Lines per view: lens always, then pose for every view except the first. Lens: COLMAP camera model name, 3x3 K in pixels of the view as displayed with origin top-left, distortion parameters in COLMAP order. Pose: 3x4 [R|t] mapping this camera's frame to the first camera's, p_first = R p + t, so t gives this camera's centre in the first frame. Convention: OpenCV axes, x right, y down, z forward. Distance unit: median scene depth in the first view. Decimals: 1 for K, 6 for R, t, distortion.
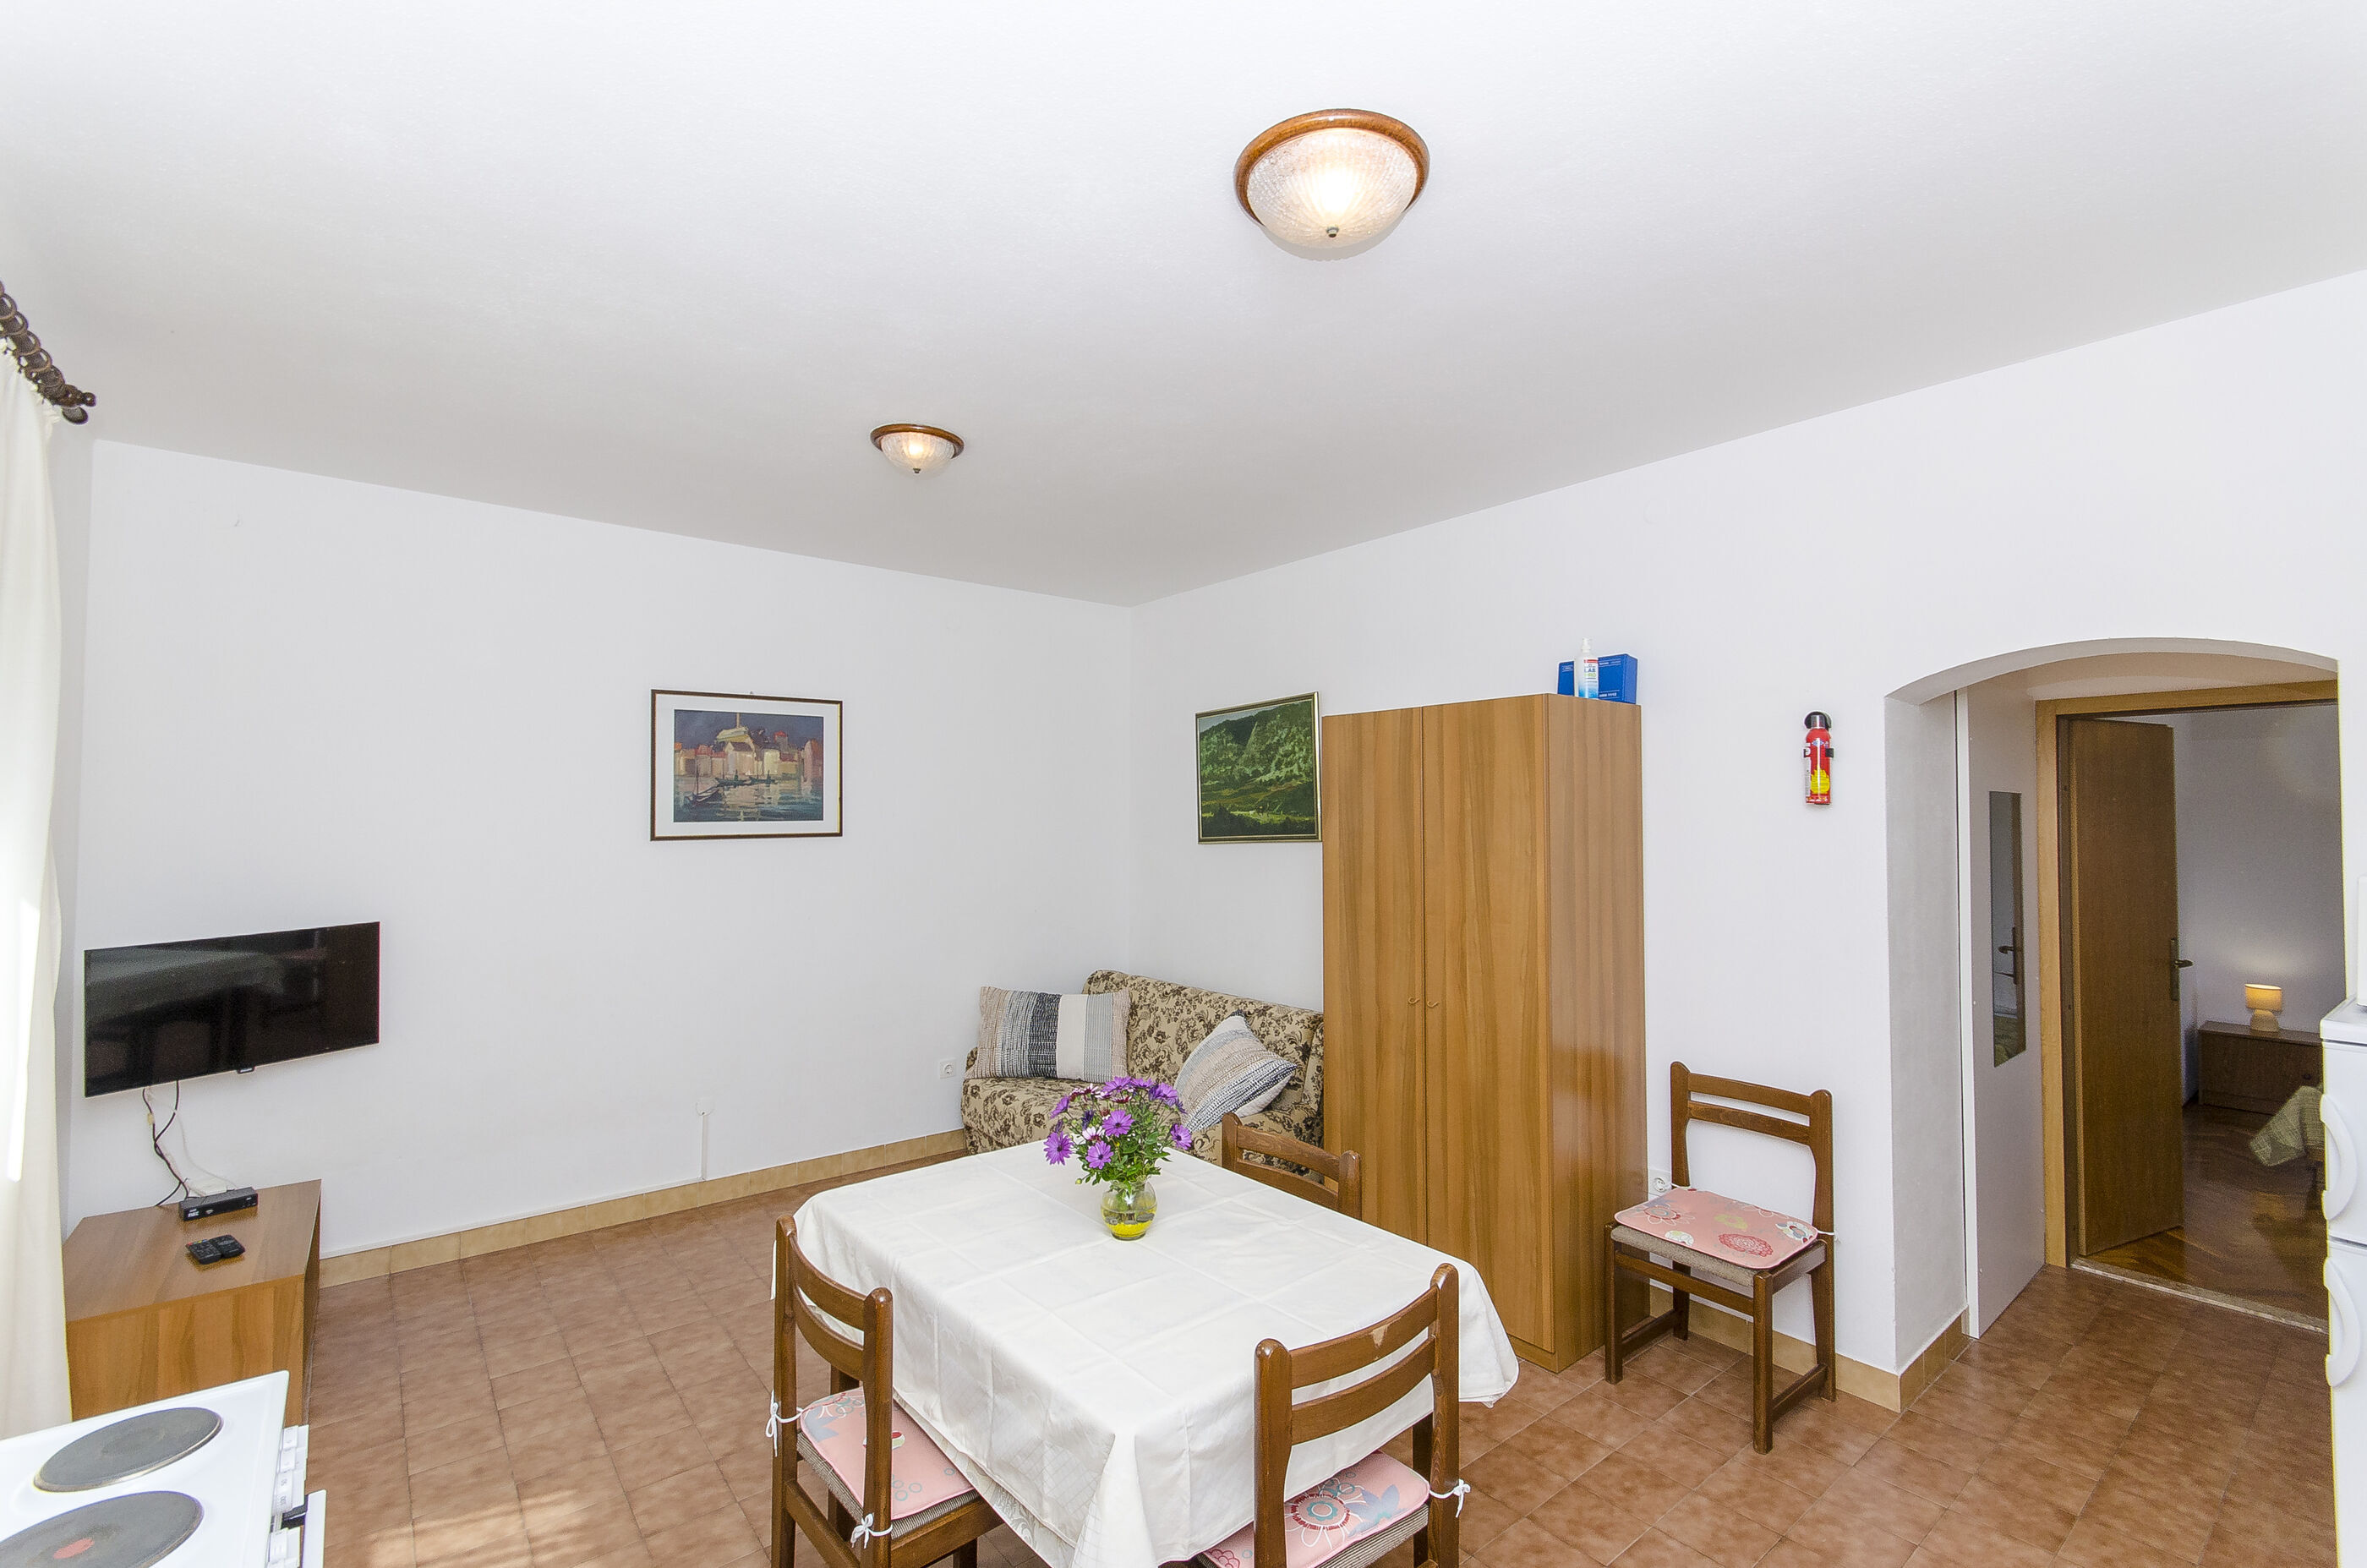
lens RADIAL K [[1023.6, 0, 1186.2], [0, 1023.6, 786.2], [0, 0, 1]] dist [0.006256, -0.001734]
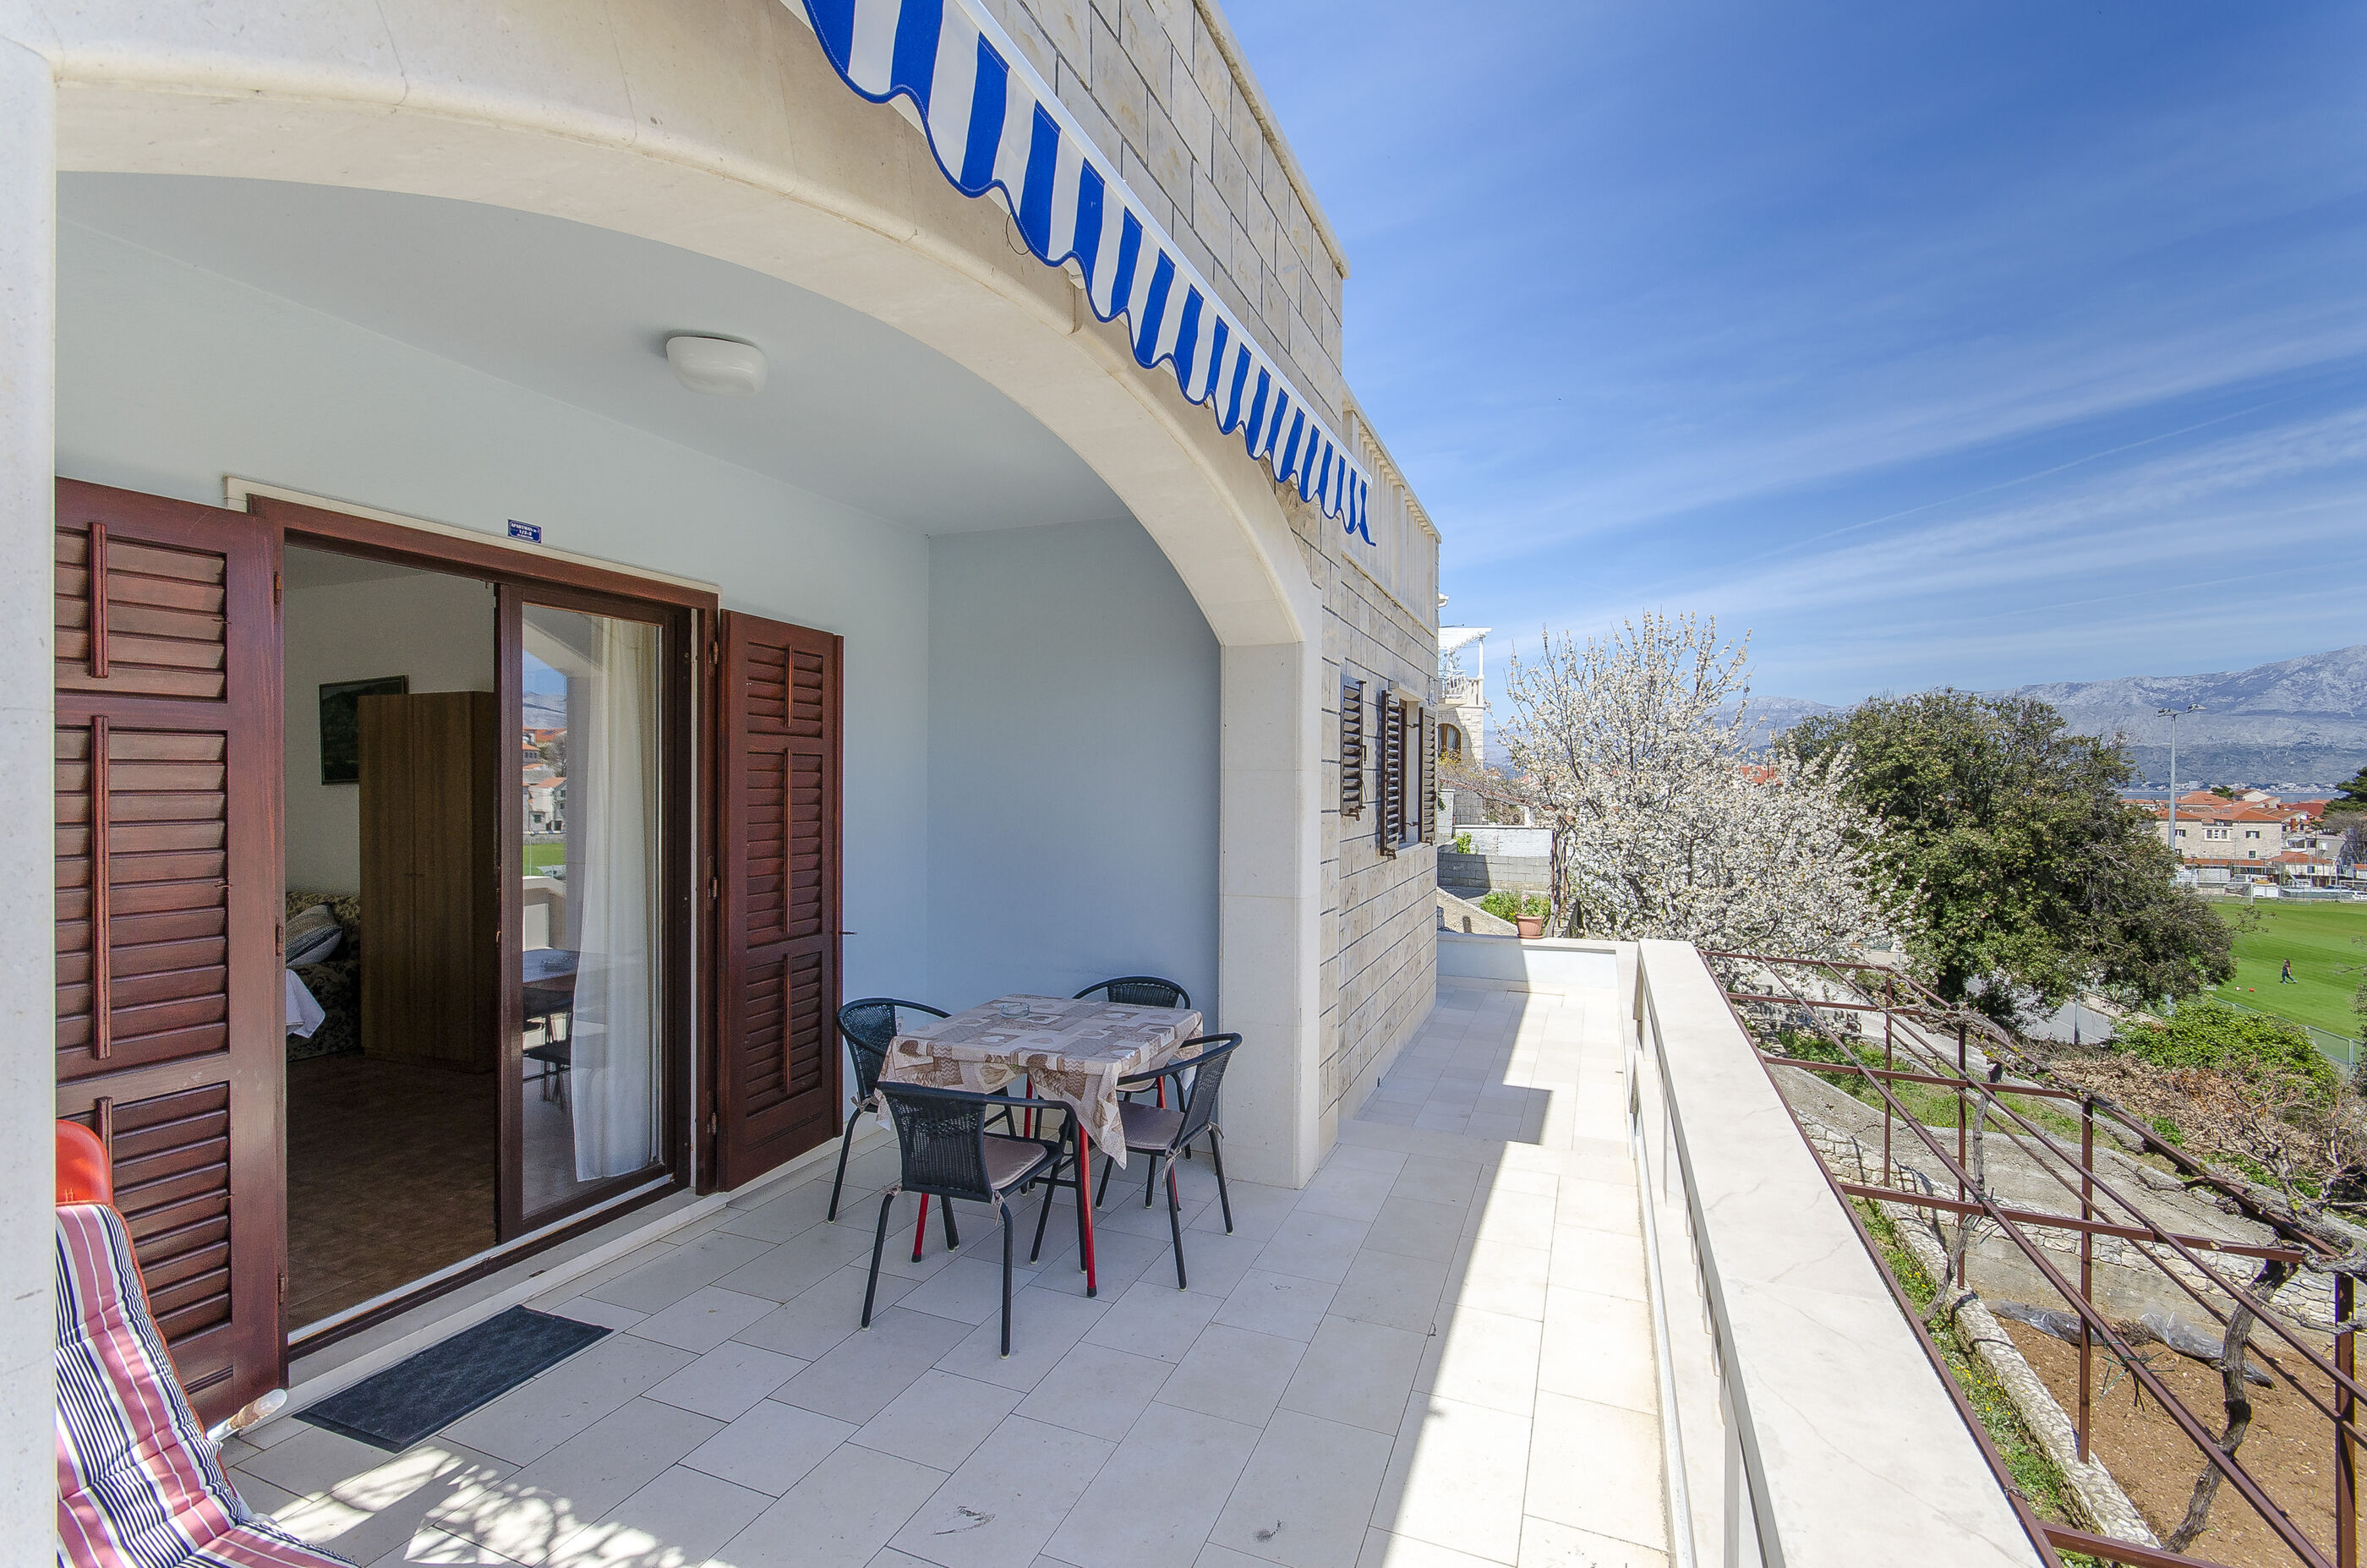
lens RADIAL K [[1023.6, 0, 1186.3], [0, 1023.6, 789.0], [0, 0, 1]] dist [0.006256, -0.001734]
pose [[0.867965, -0.002352, 0.496620, 0.419524], [-0.017408, 0.999230, 0.035156, -0.005616], [-0.496321, -0.039159, 0.867256, -0.885786]]
